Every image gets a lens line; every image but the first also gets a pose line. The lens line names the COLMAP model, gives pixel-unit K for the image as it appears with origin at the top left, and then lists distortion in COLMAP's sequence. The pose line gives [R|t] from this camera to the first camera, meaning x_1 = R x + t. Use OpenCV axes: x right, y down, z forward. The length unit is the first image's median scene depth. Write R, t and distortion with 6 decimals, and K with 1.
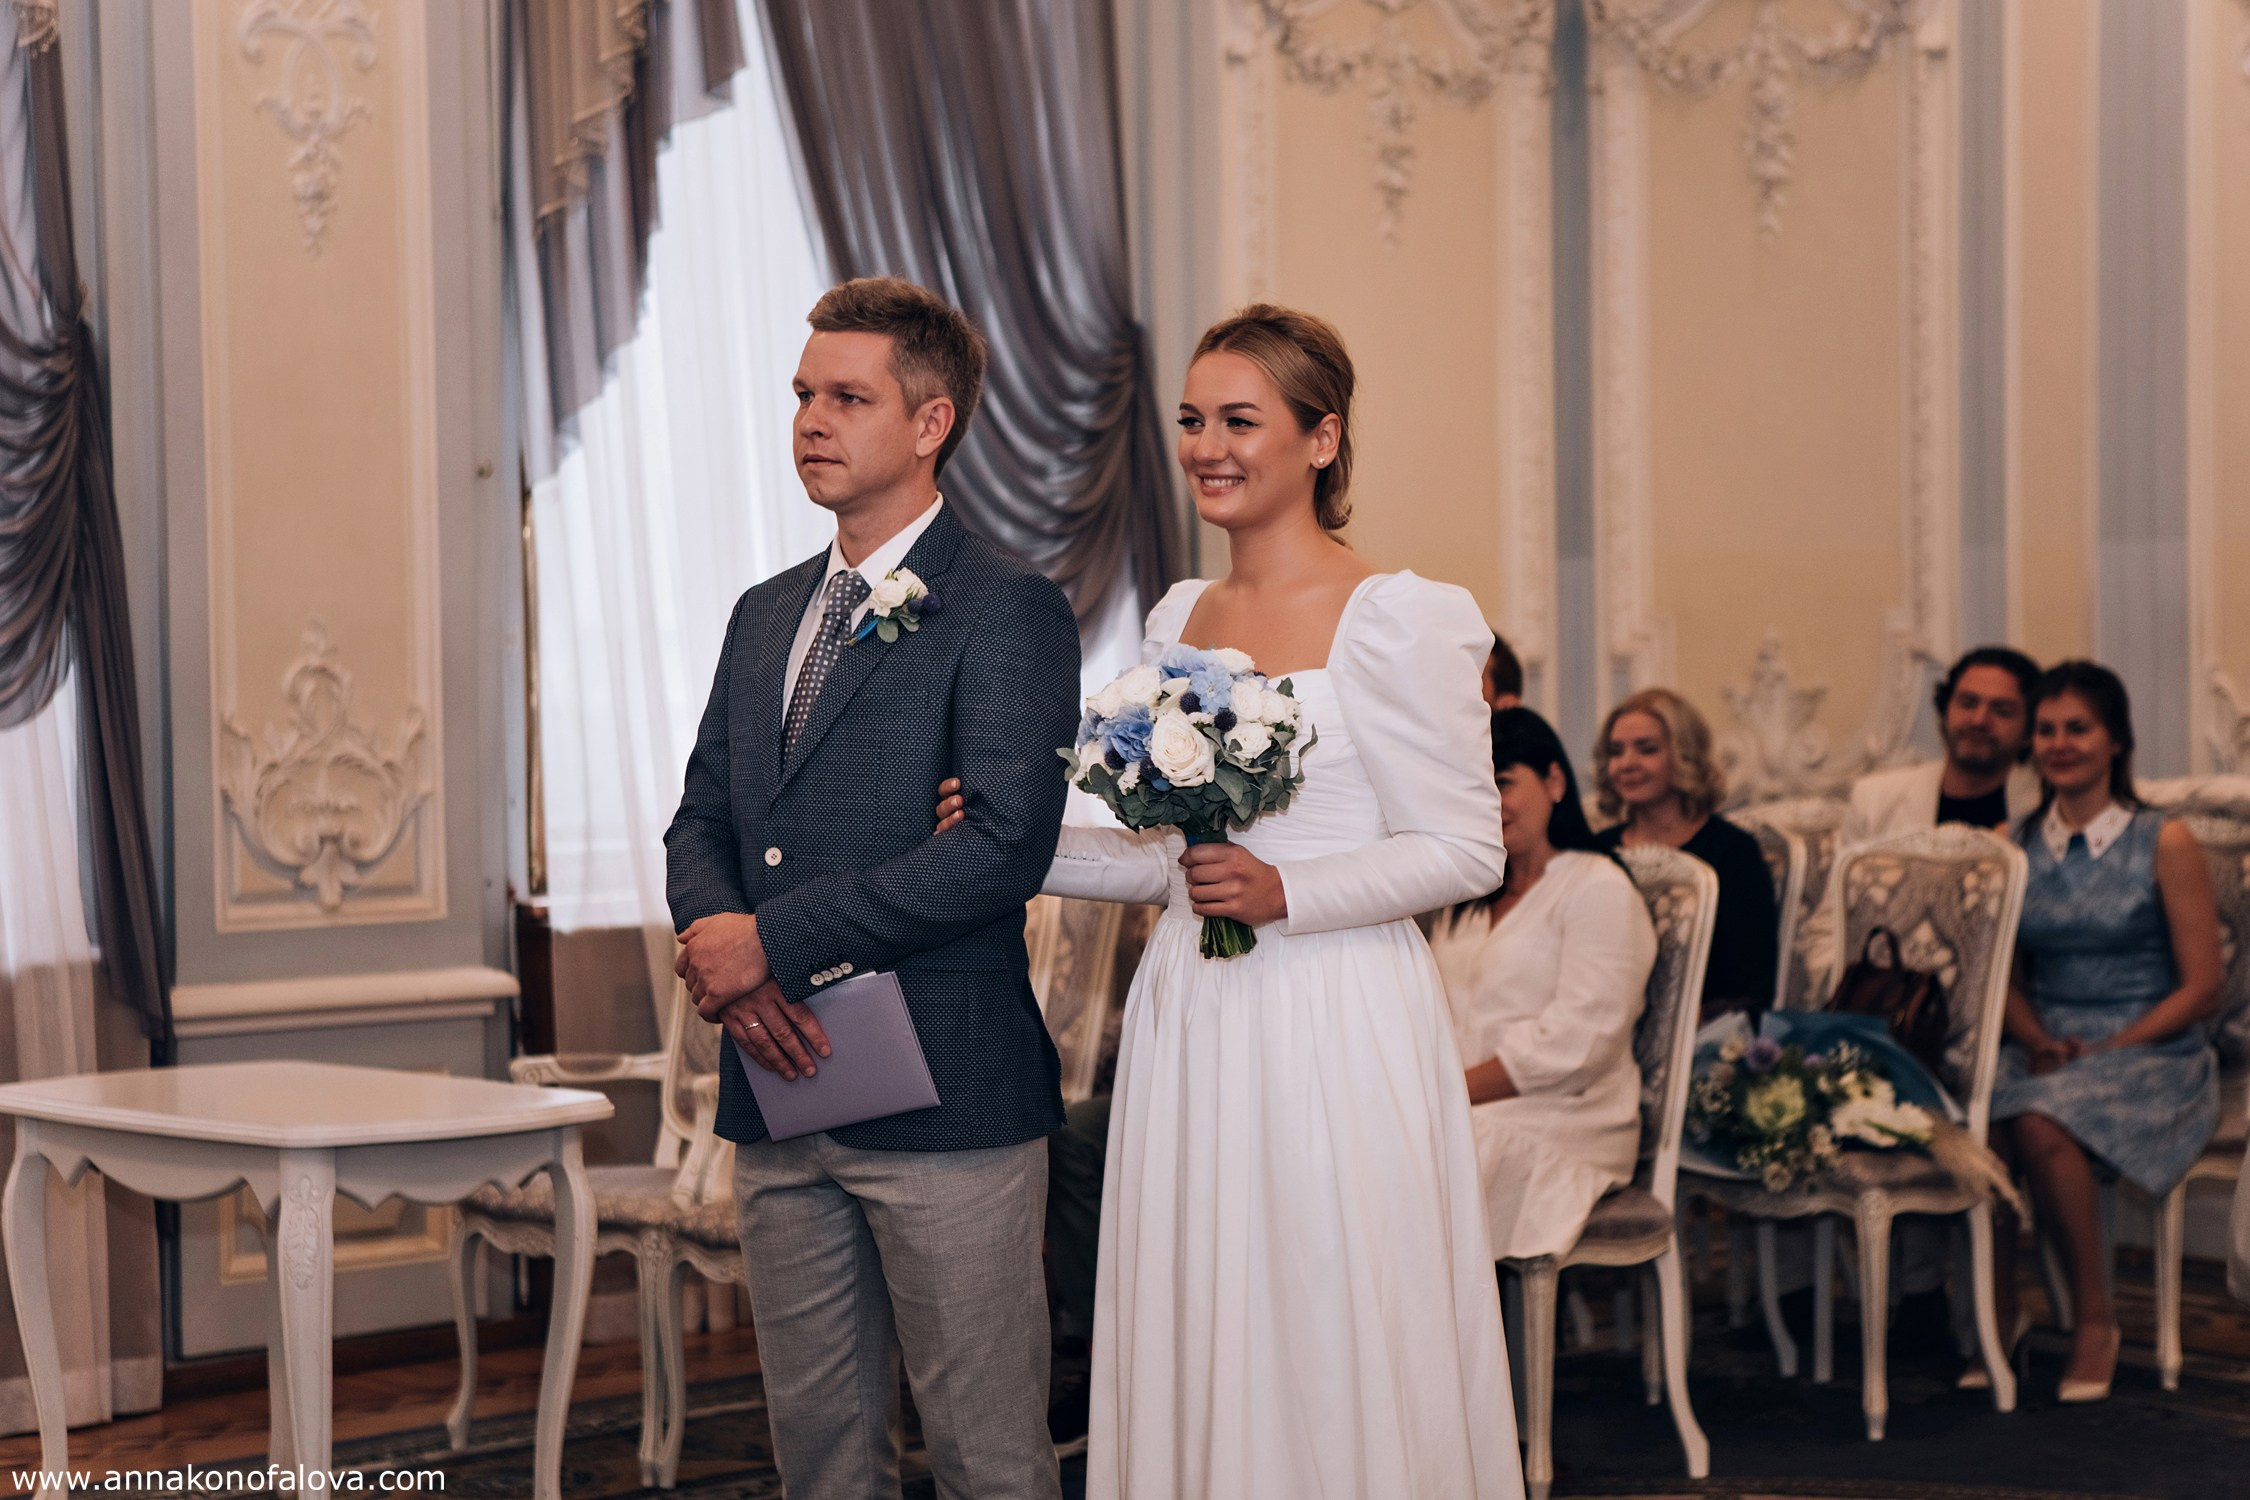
lens RADIAL K [[4612.5, 0, 1134.5], [0, 4612.5, 741.2], [0, 0, 1]] dist [0.154822, 0.109224]
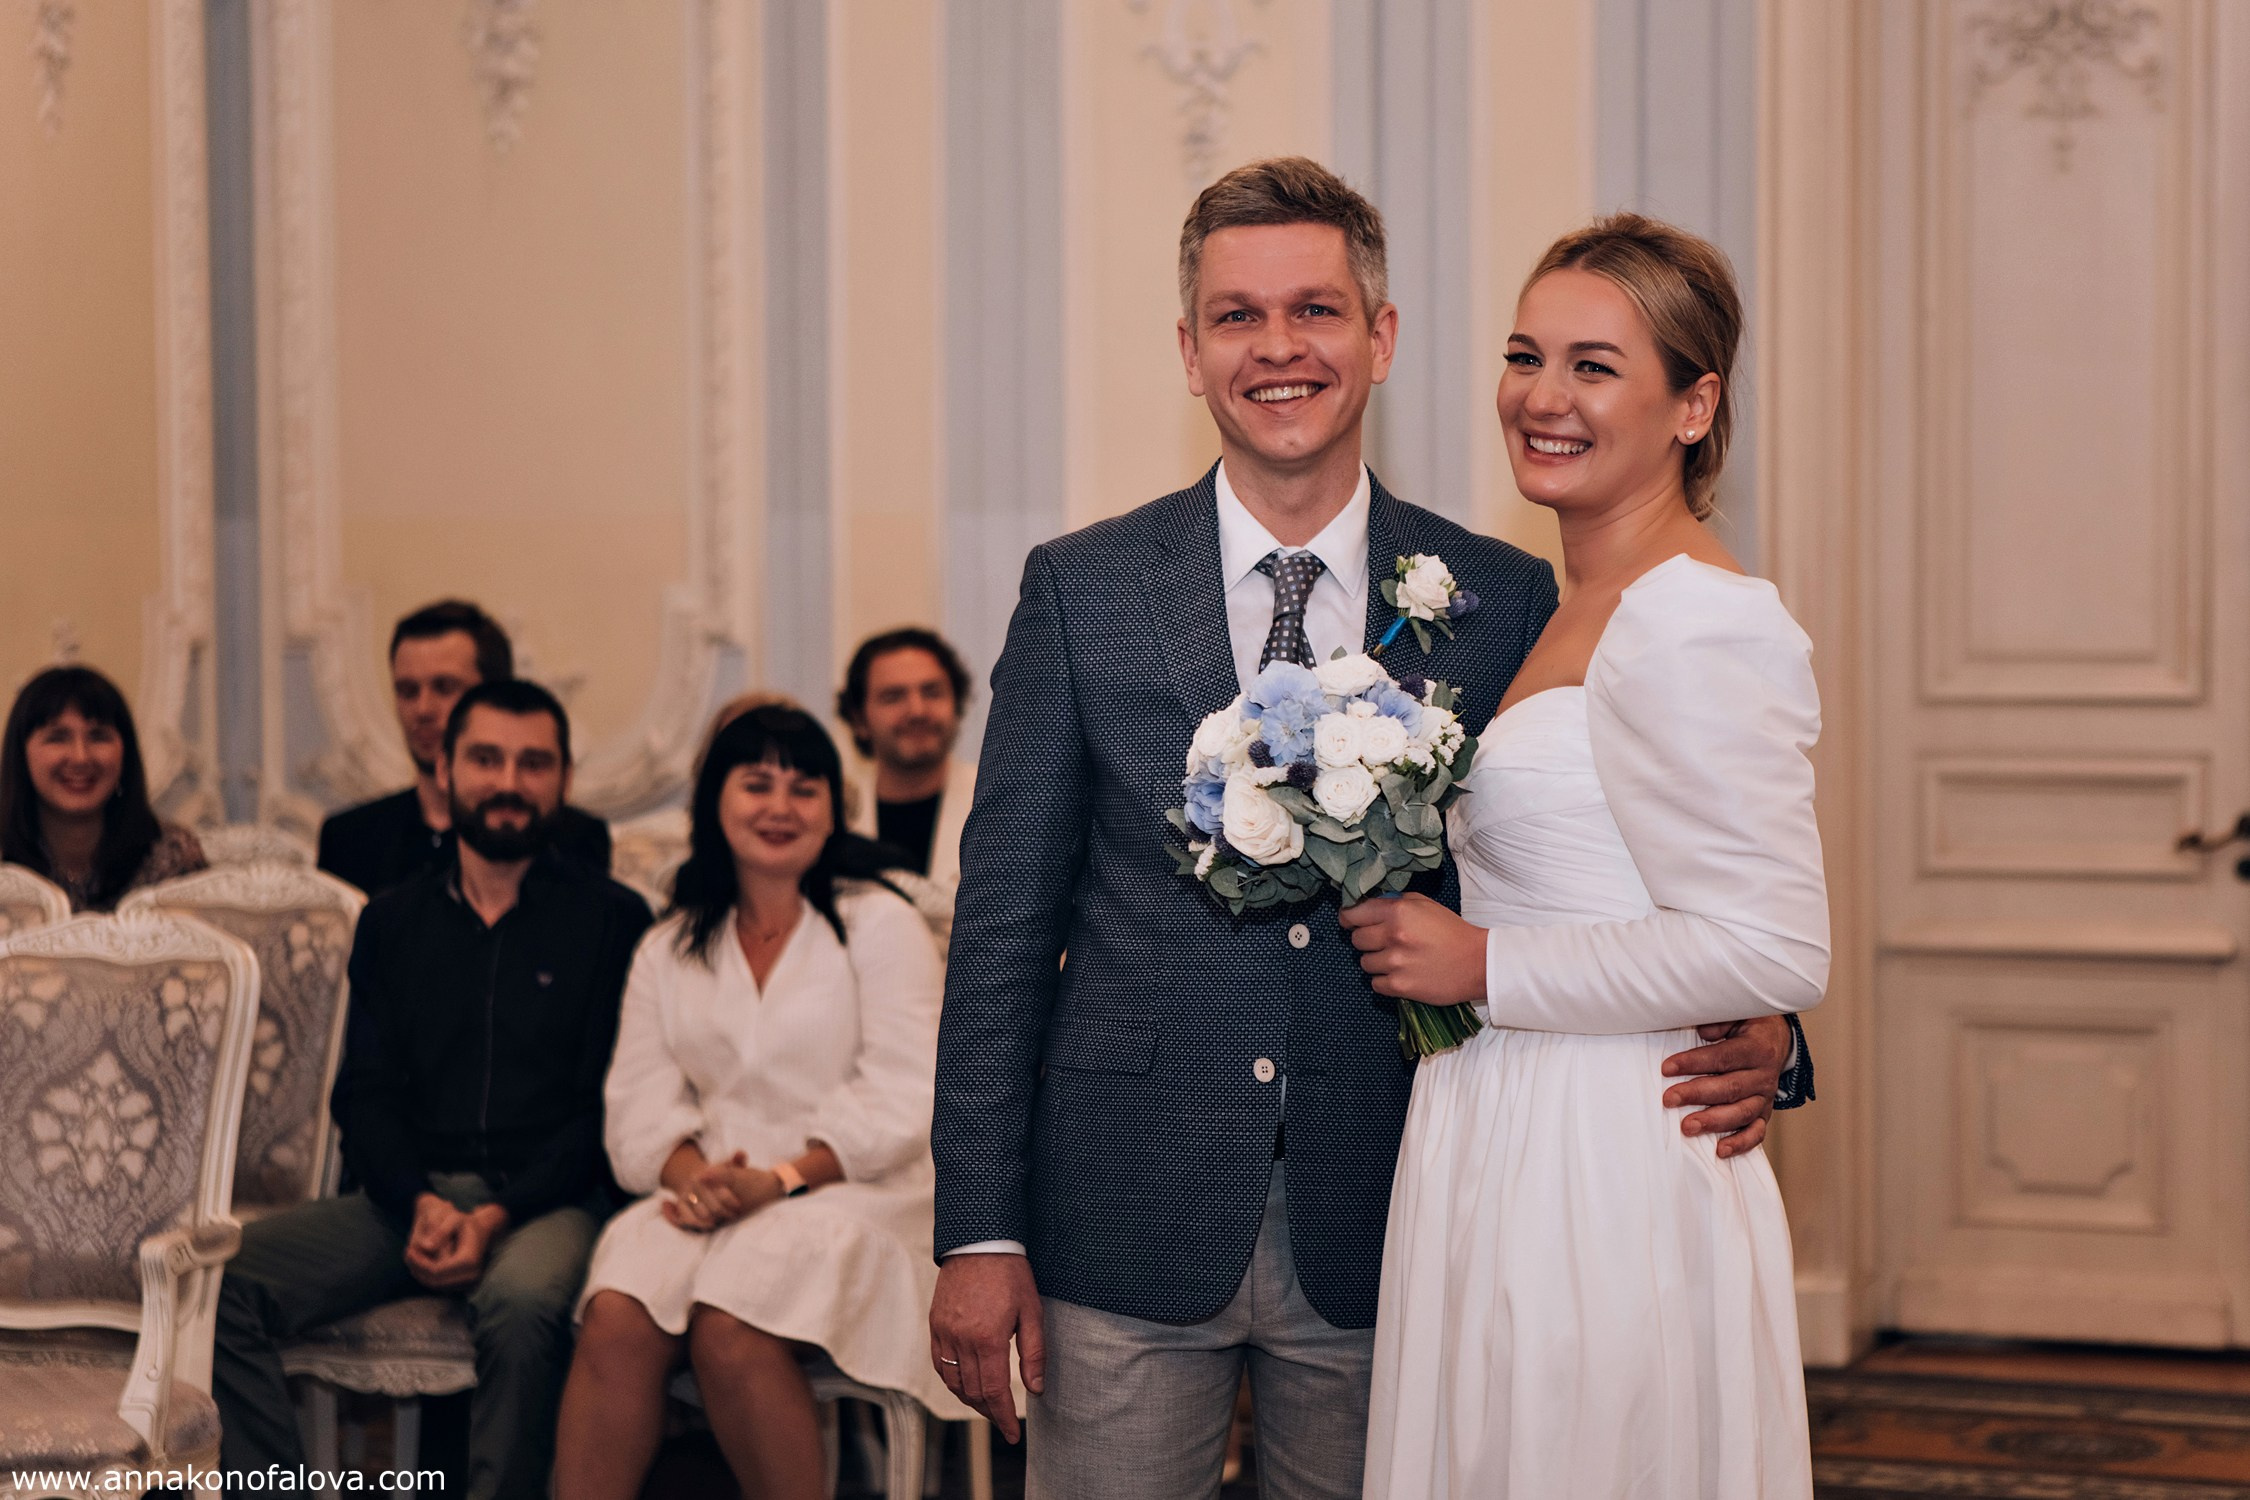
lens RADIAL K [[4861.5, 0, 1203.3], [0, 4861.5, 690.7], [0, 0, 1]] dist [0.222767, -0.053132]
pose [[0.866735, -0.004015, 0.498753, -0.238866], [0.006099, 0.999978, -0.002548, -0.006588], [-0.498732, 0.005250, 0.866741, 0.183328]]
